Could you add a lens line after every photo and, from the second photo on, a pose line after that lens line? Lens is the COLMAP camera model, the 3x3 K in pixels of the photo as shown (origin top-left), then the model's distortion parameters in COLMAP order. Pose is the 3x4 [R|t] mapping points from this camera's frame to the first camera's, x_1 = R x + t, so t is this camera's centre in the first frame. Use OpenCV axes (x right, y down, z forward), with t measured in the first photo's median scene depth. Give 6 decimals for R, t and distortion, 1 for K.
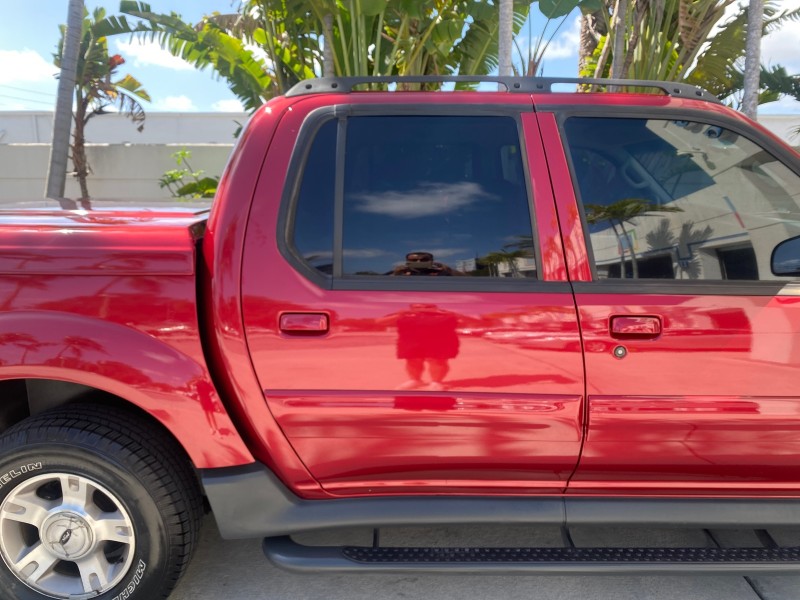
lens RADIAL K [[618.3, 0, 398.1], [0, 618.3, 295.0], [0, 0, 1]] dist [0.015005, -0.015079]
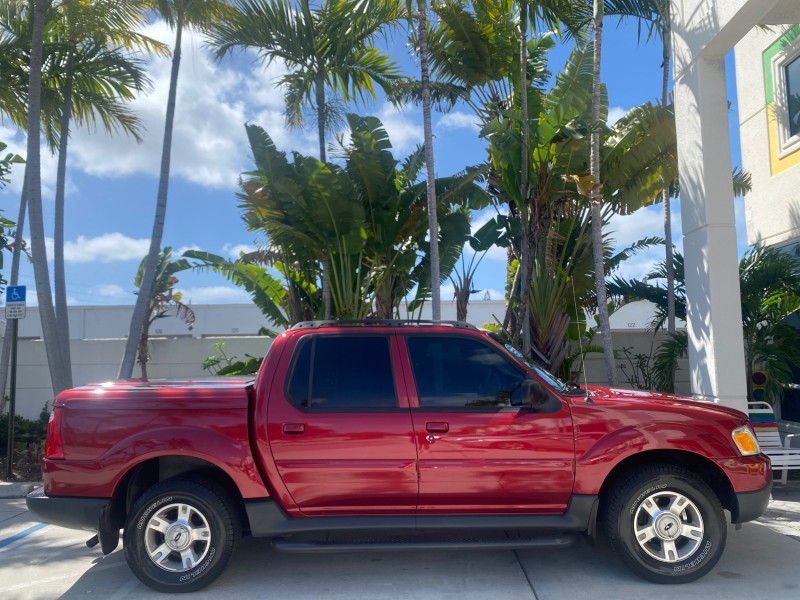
lens RADIAL K [[618.3, 0, 398.3], [0, 618.3, 293.6], [0, 0, 1]] dist [0.015005, -0.015079]
pose [[0.999740, -0.017504, -0.014637, 0.248683], [0.012660, 0.959205, -0.282428, 0.198223], [0.018983, 0.282169, 0.959177, -1.201757]]
